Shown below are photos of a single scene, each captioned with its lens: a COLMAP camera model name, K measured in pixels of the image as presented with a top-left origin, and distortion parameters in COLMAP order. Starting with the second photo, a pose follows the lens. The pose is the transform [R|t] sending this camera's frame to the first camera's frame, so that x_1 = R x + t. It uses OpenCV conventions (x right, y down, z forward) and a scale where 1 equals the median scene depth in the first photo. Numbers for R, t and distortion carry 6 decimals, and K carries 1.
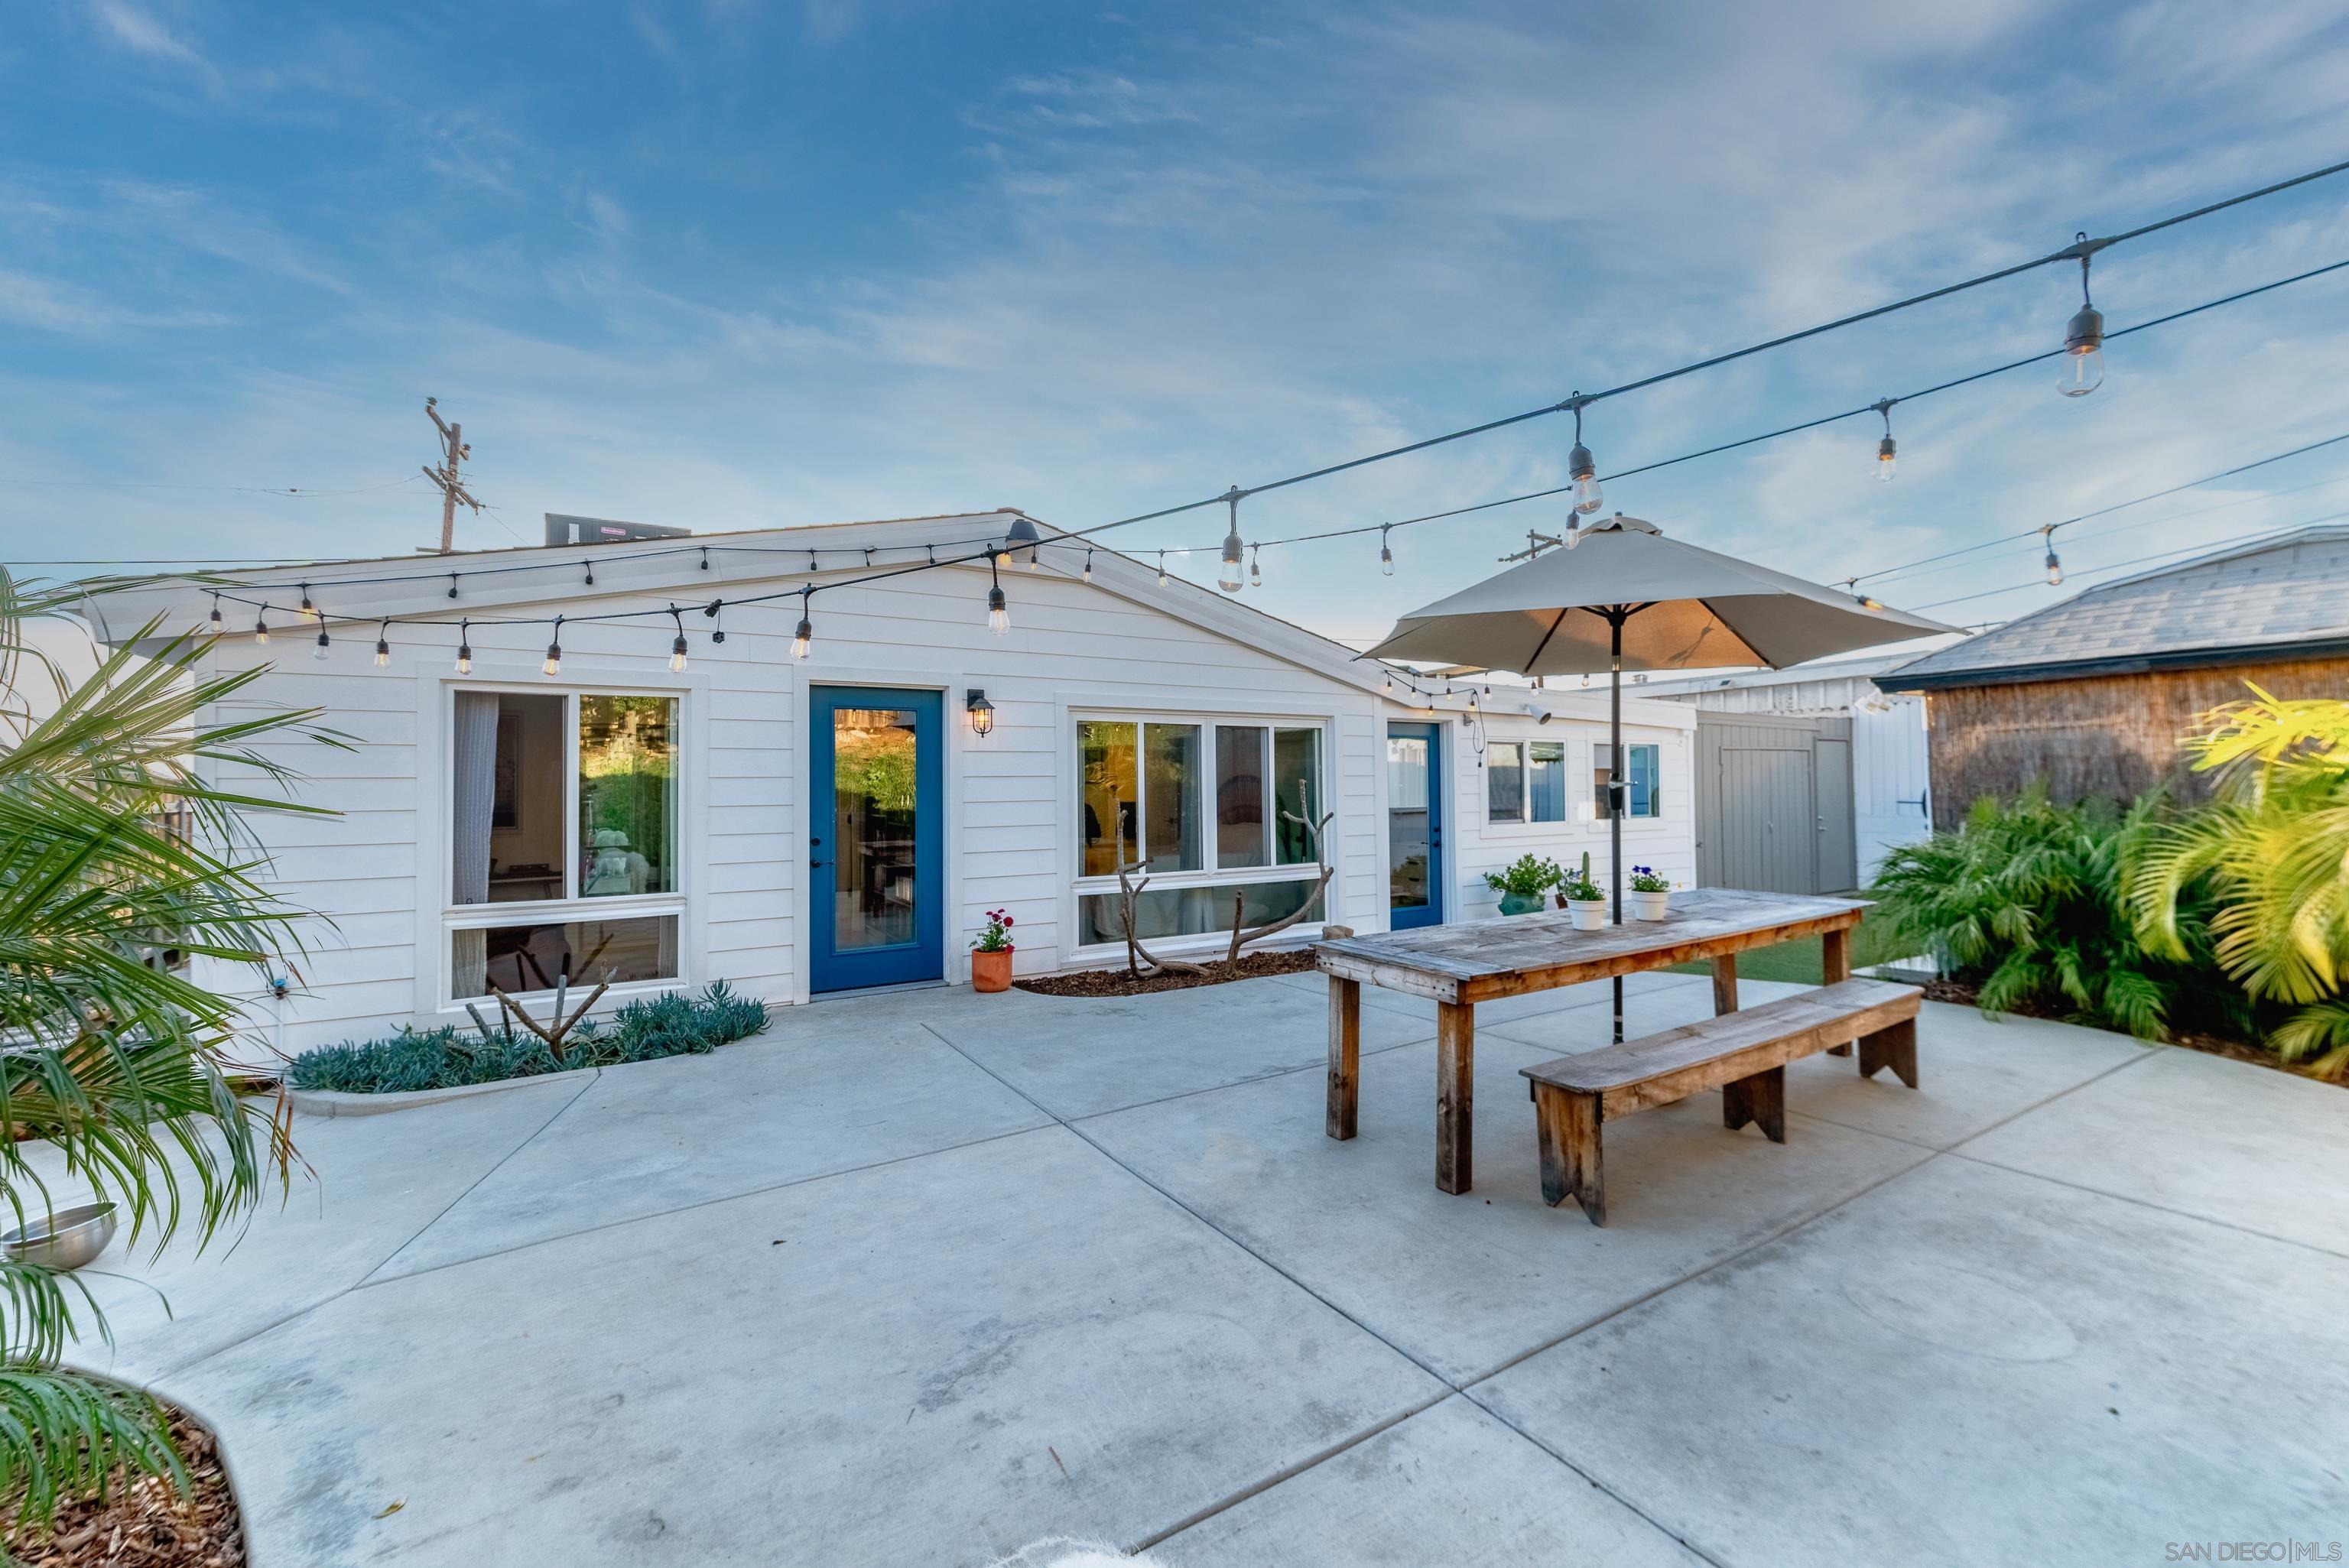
lens RADIAL K [[1012.5, 0, 1212.8], [0, 1012.5, 769.2], [0, 0, 1]] dist [0.001634, -0.001227]
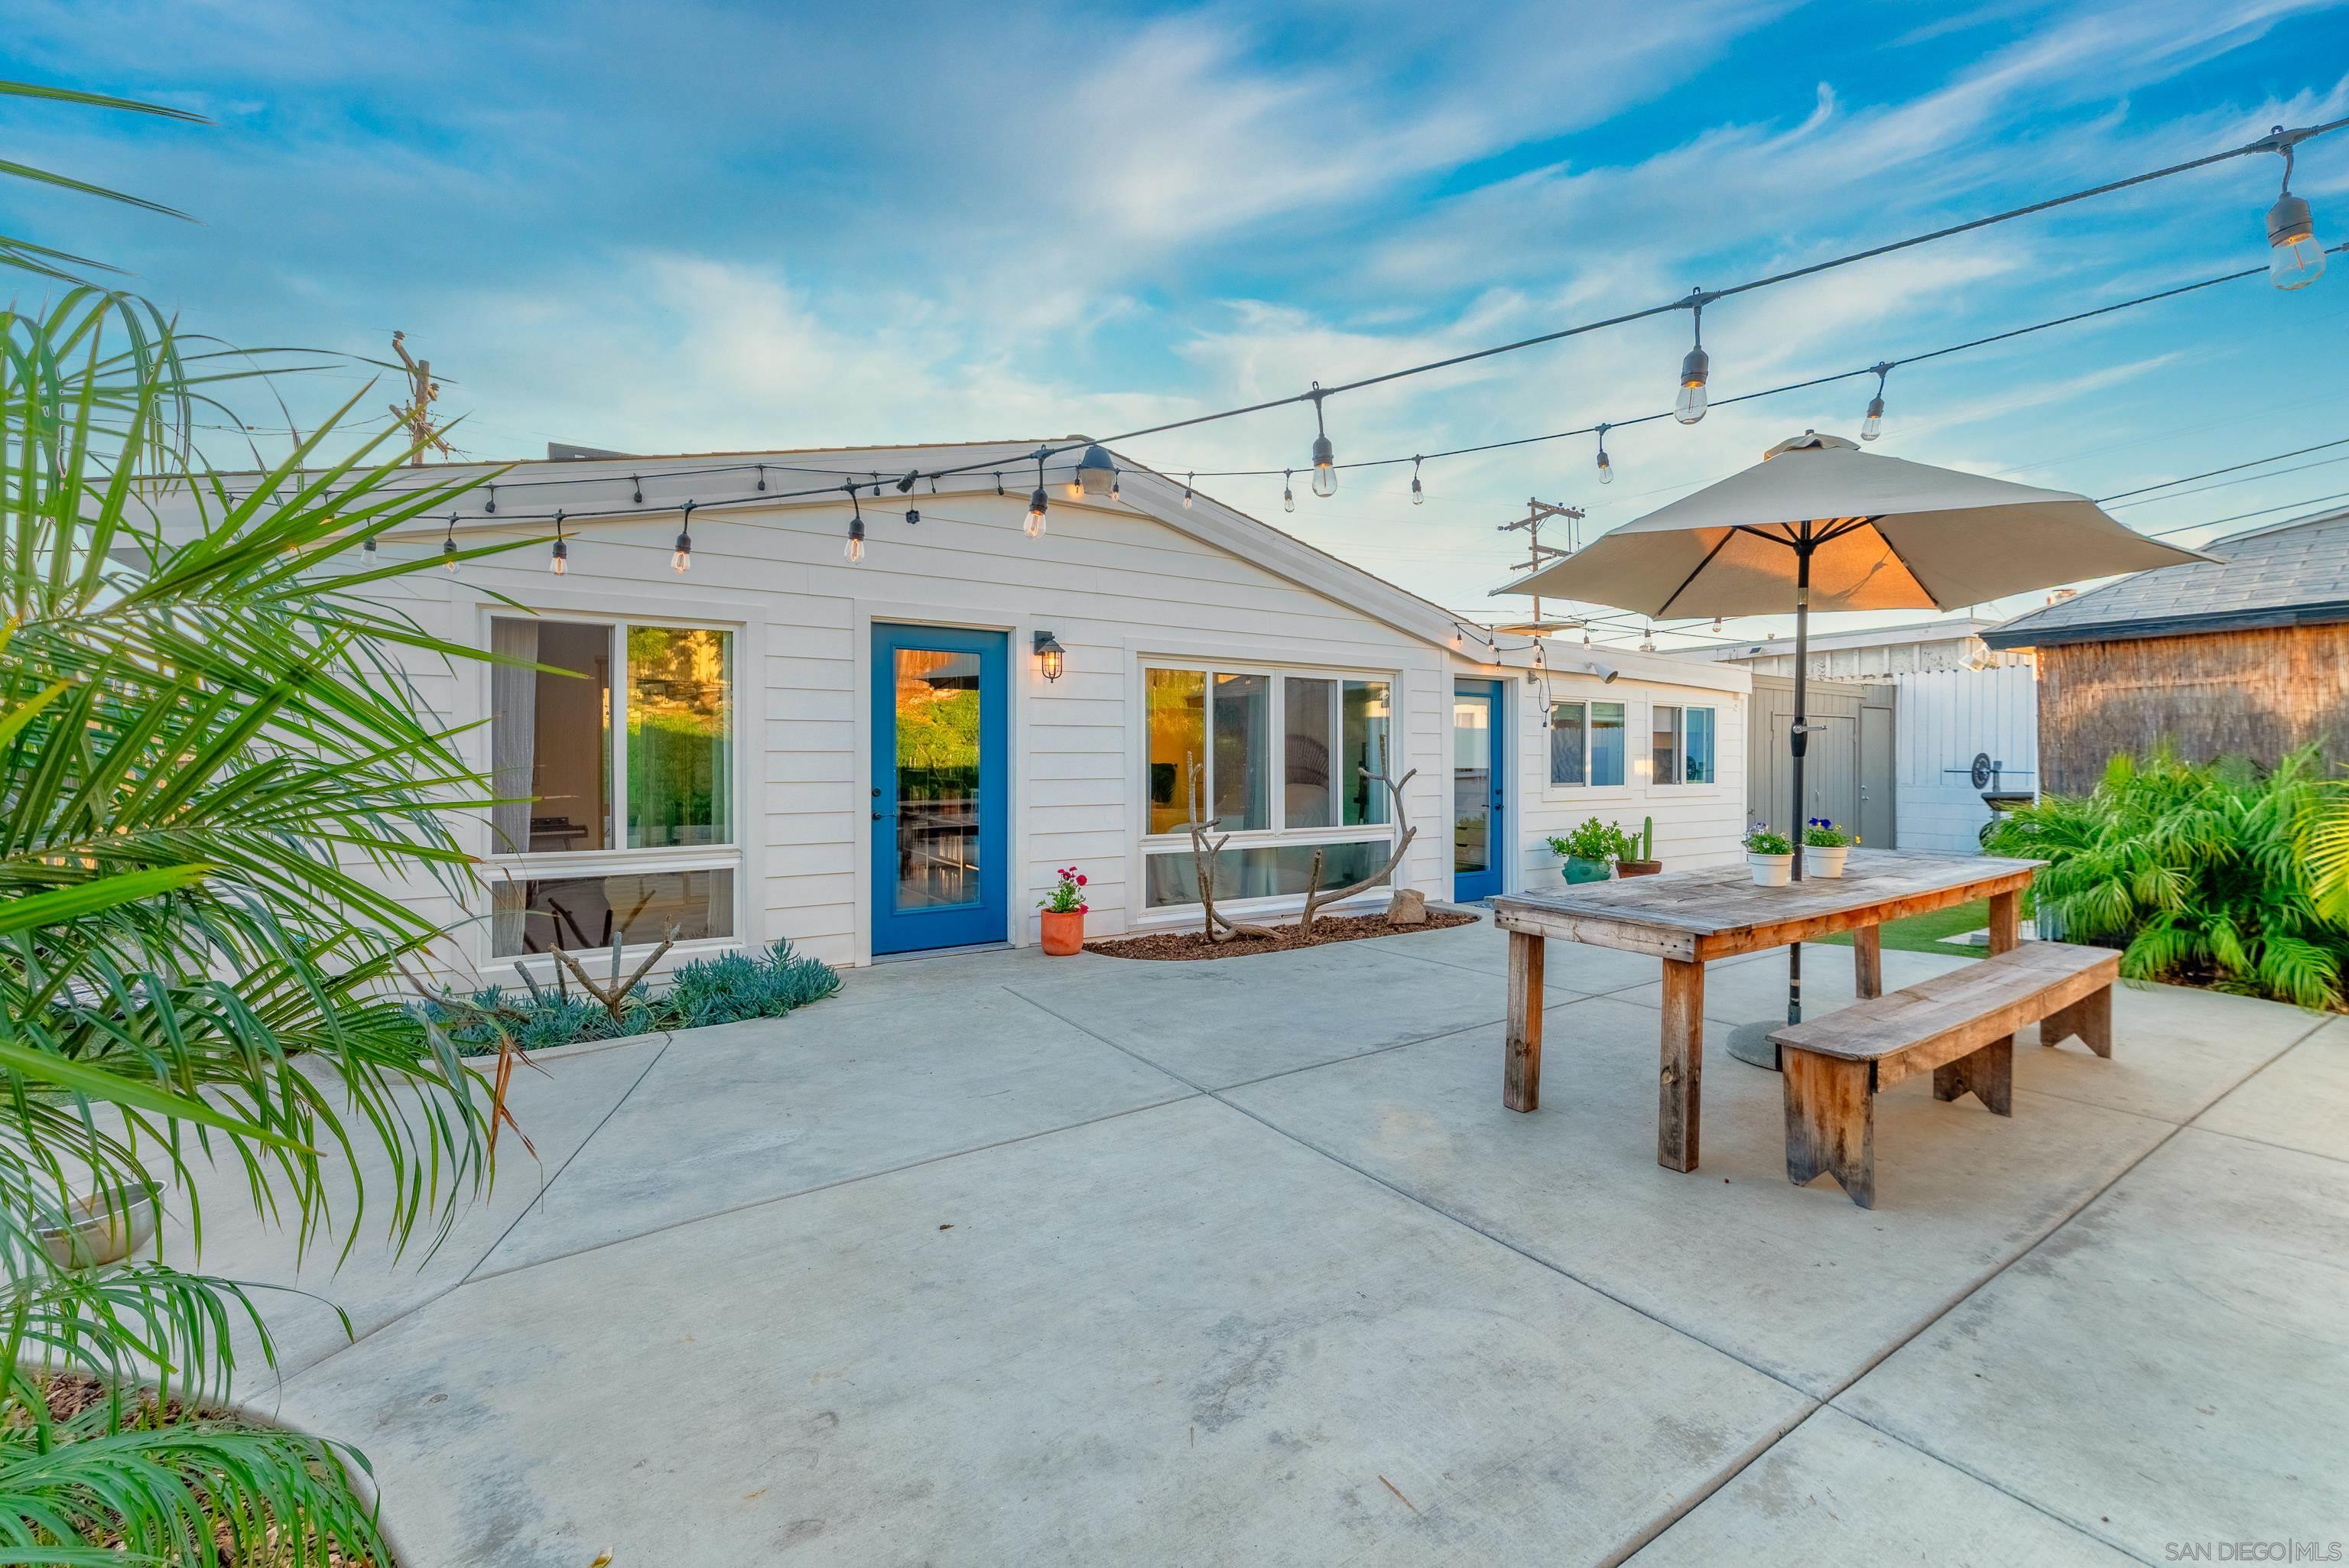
lens RADIAL K [[1019.3, 0, 1209.1], [0, 1019.3, 773.1], [0, 0, 1]] dist [0.001218, -0.000573]
pose [[0.999636, 0.009595, 0.025206, -0.161025], [-0.010353, 0.999493, 0.030102, 0.032981], [-0.024904, -0.030352, 0.999229, 0.089673]]
